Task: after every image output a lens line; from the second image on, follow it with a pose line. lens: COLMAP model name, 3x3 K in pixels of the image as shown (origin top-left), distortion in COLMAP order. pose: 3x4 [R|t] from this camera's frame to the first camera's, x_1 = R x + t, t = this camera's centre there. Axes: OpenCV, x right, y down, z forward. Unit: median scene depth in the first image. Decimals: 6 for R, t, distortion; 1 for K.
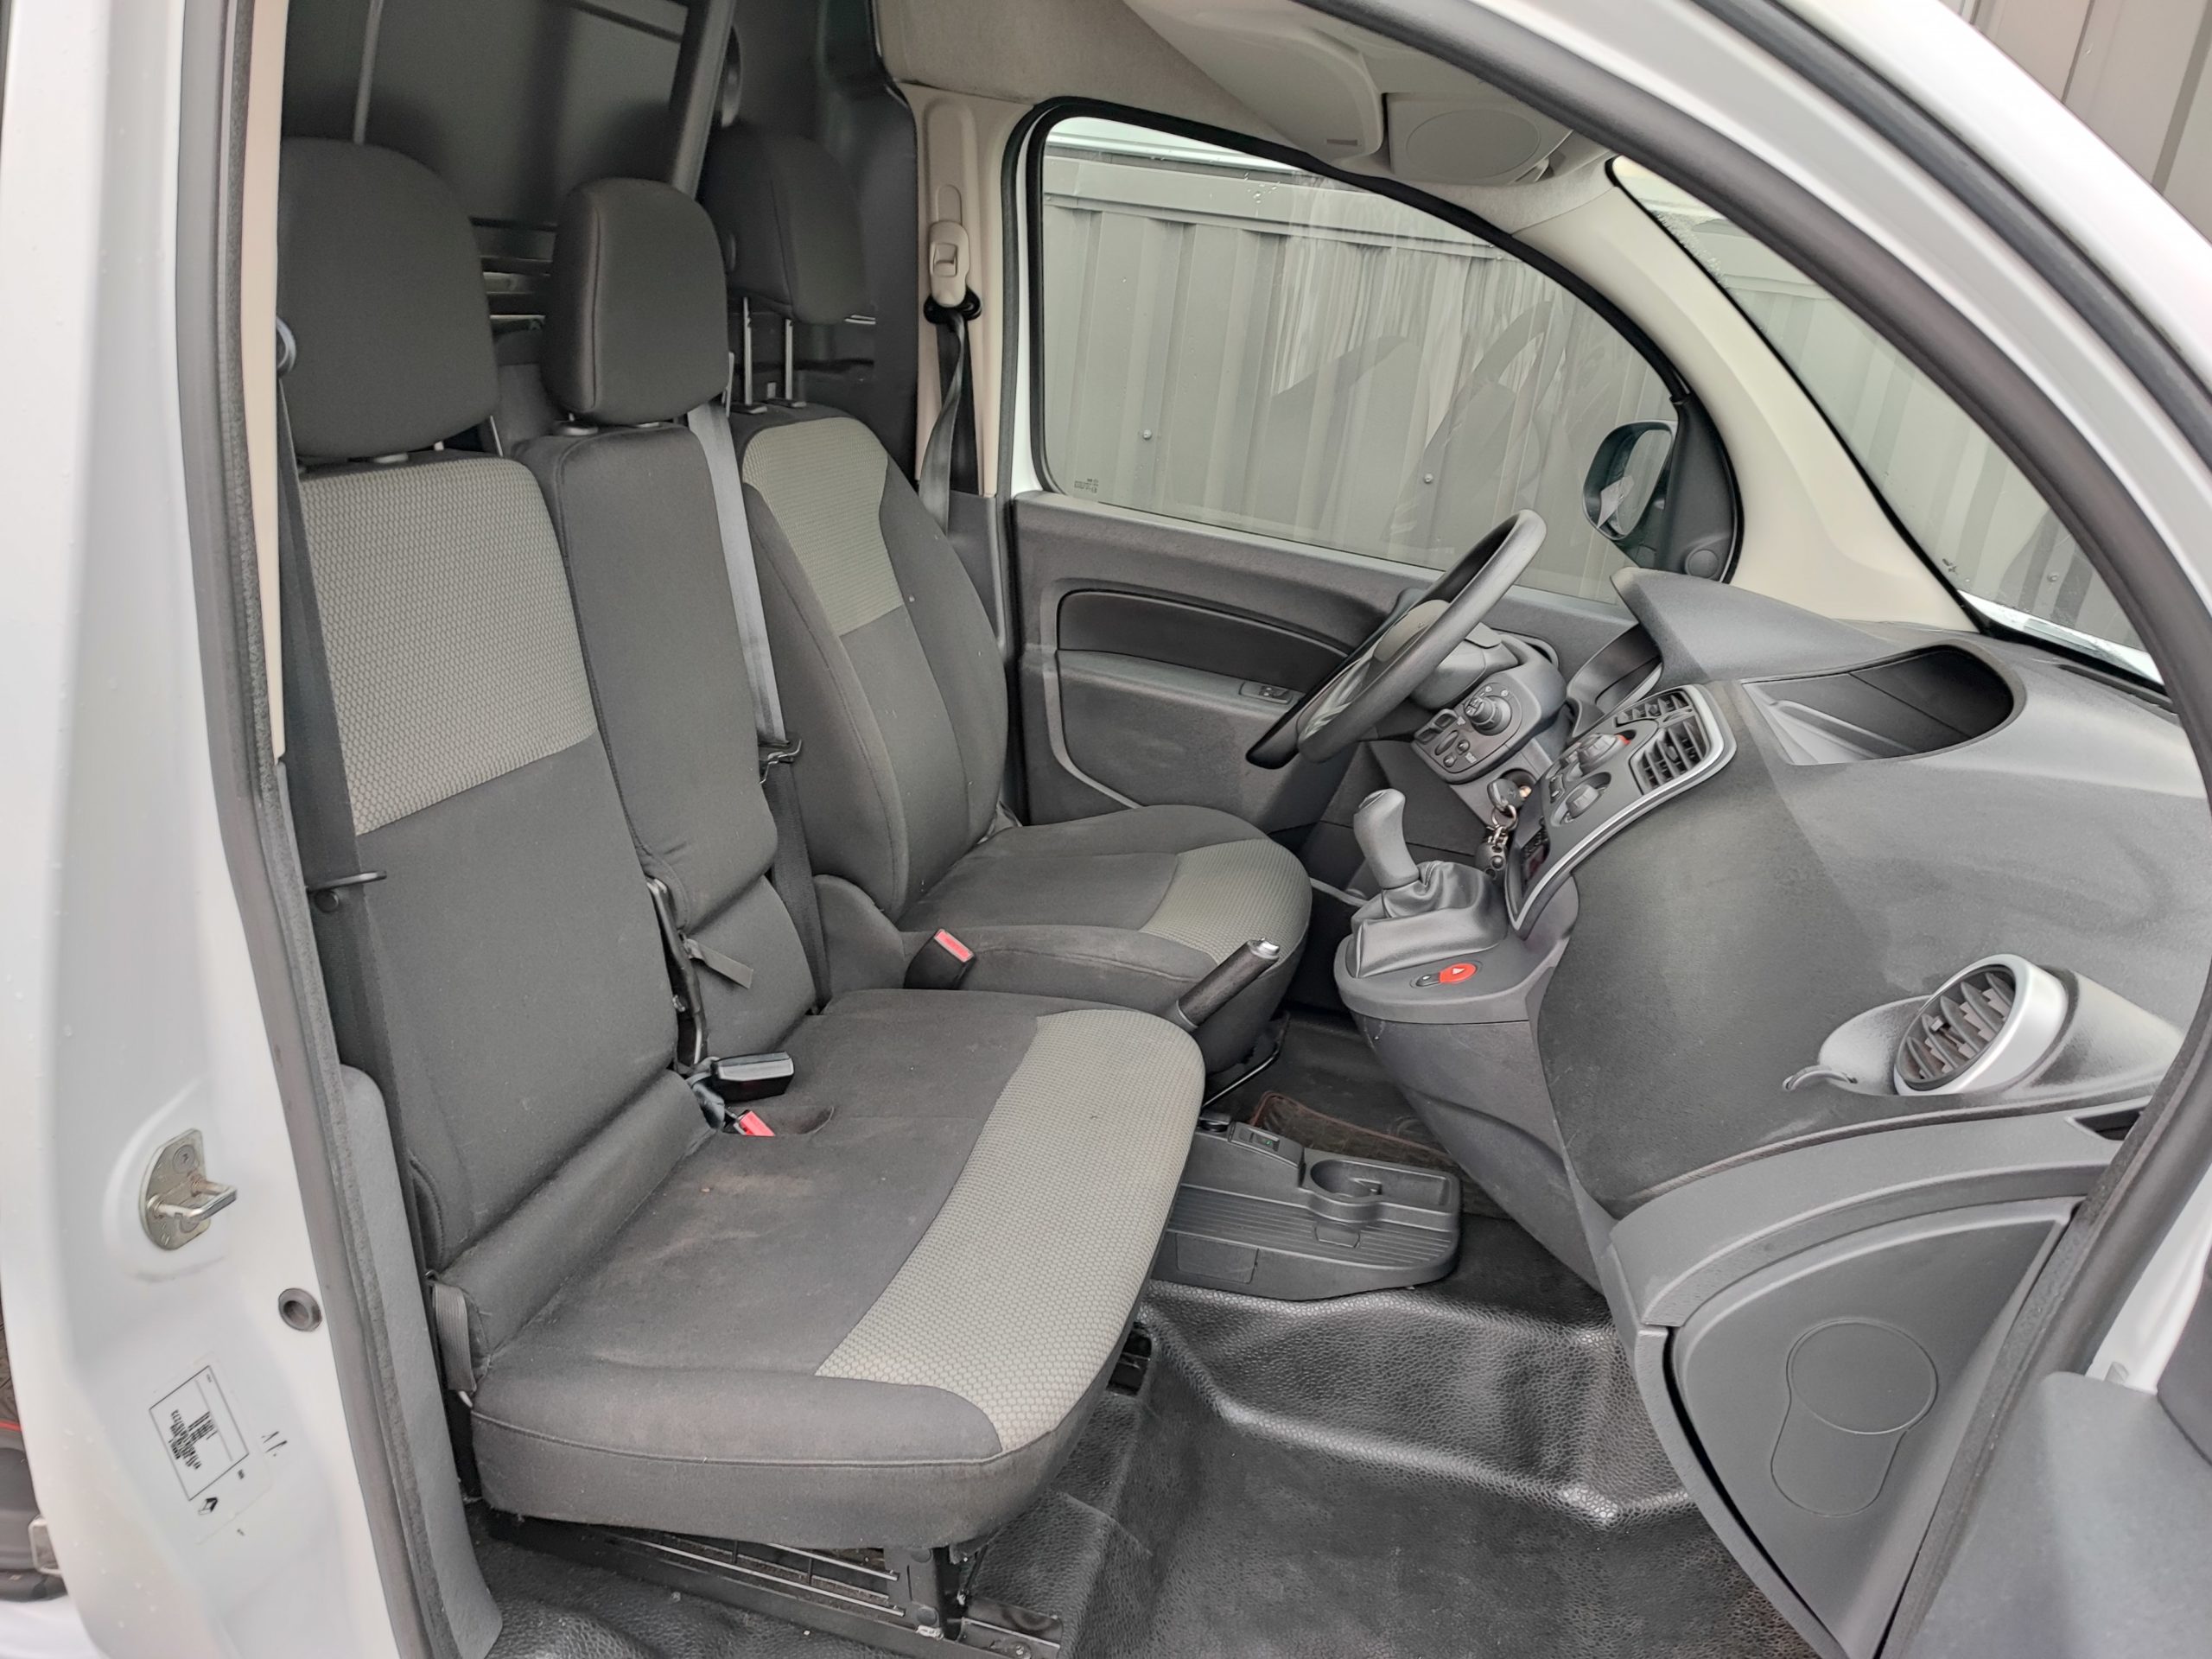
lens RADIAL K [[1602.4, 0, 1099.2], [0, 1602.4, 825.1], [0, 0, 1]] dist [0.018383, -0.014231]
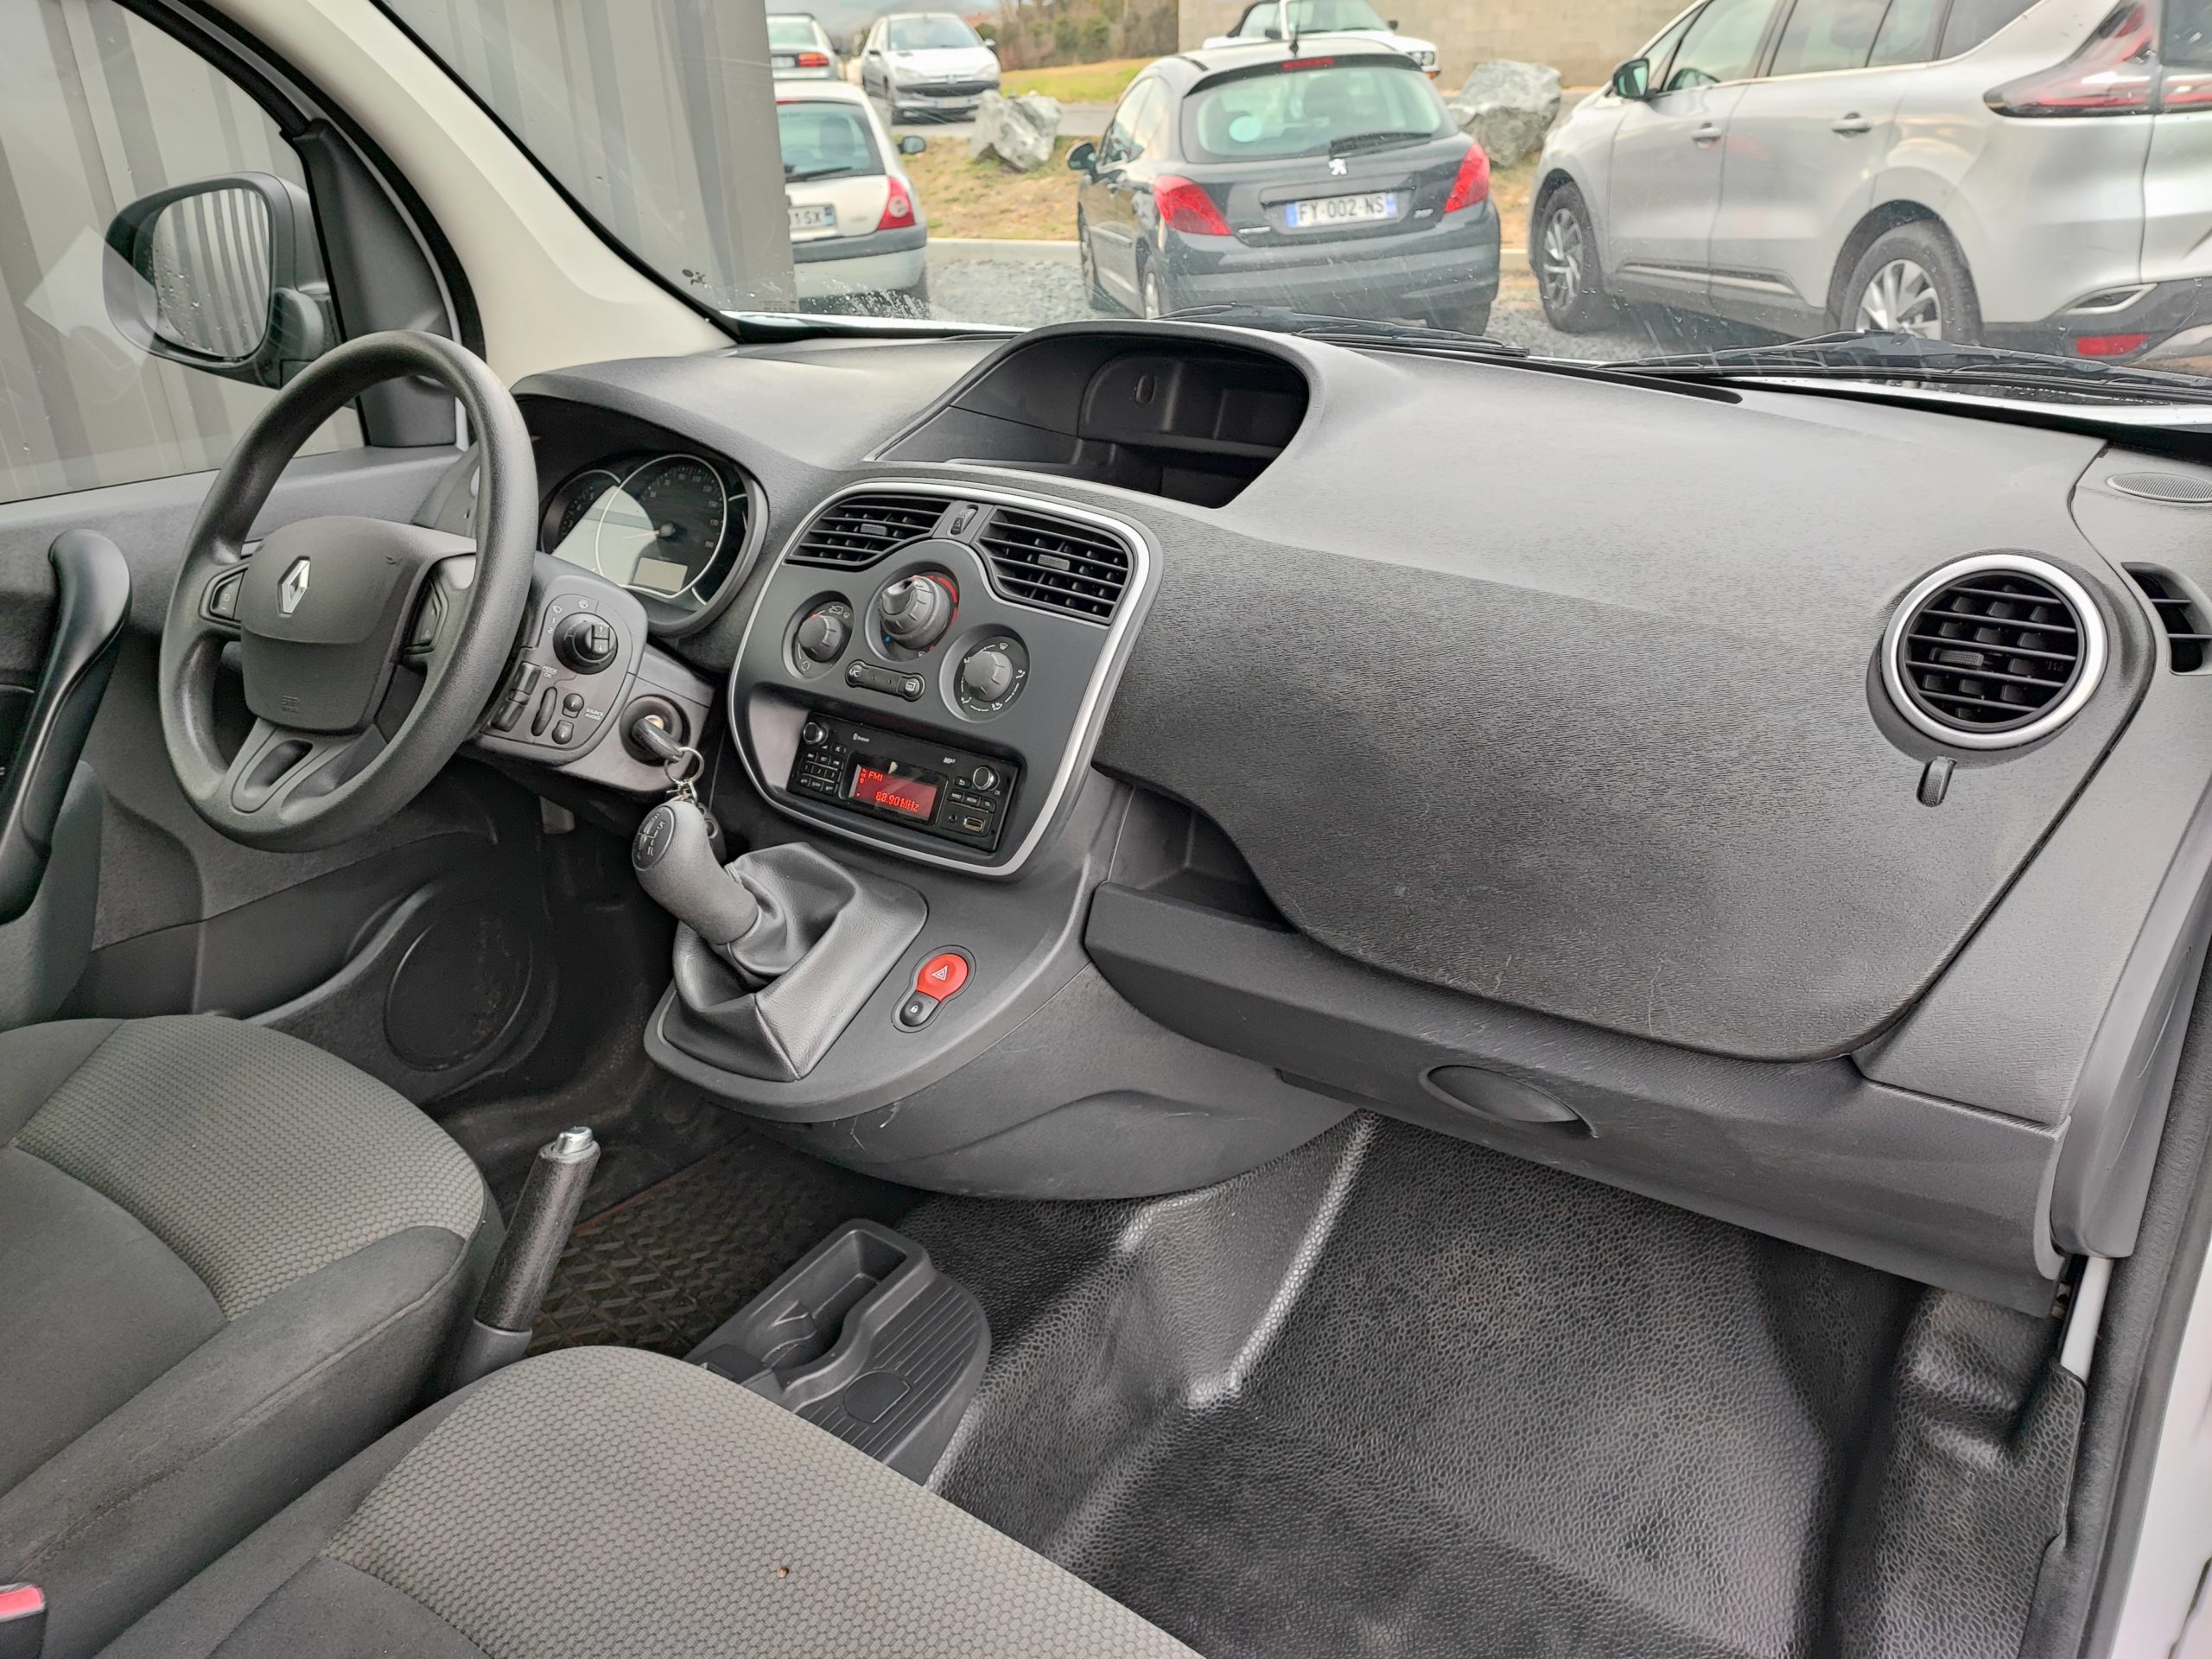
lens RADIAL K [[1602.4, 0, 1116.3], [0, 1602.4, 816.6], [0, 0, 1]] dist [0.018383, -0.014231]
pose [[0.381199, -0.495950, 0.780206, -0.216956], [0.374404, 0.854441, 0.360211, -0.161123], [-0.845287, 0.154800, 0.511398, 0.488615]]
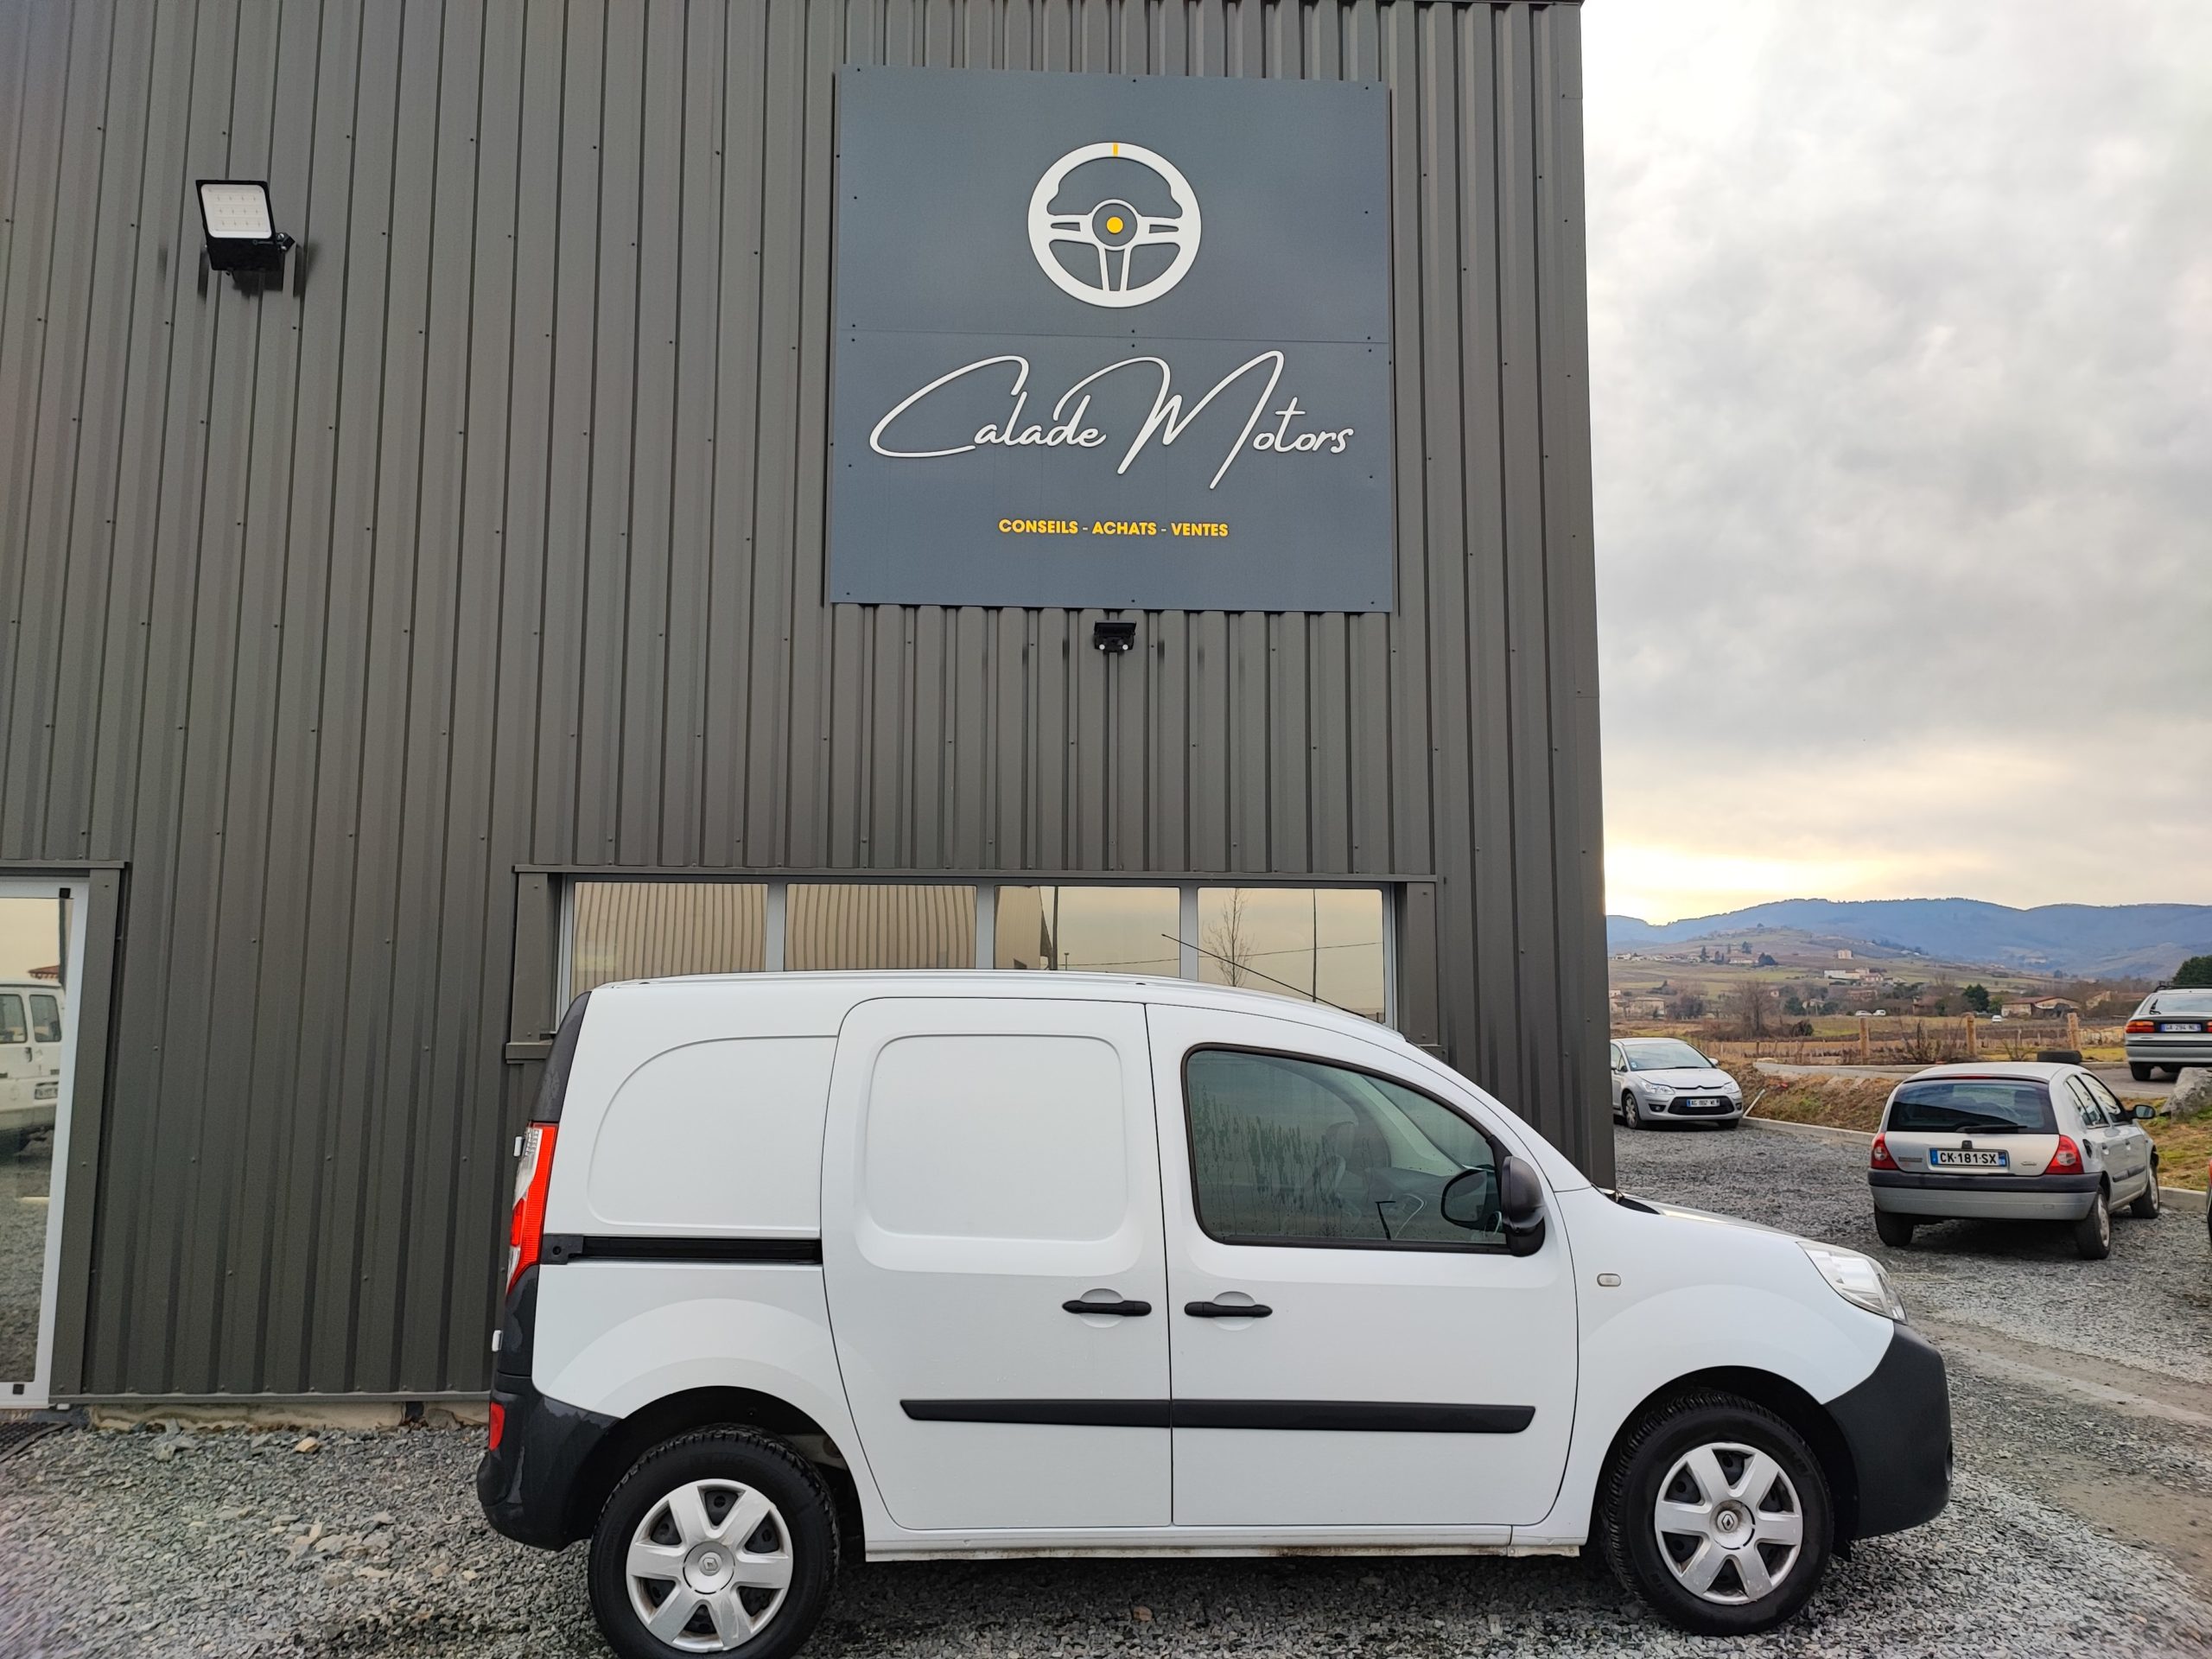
lens RADIAL K [[1602.4, 0, 1110.5], [0, 1602.4, 845.2], [0, 0, 1]] dist [0.018383, -0.014231]
pose [[0.942683, -0.071527, 0.325934, -1.135037], [0.200445, 0.902277, -0.381731, 0.362849], [-0.266779, 0.425184, 0.864898, -1.804363]]
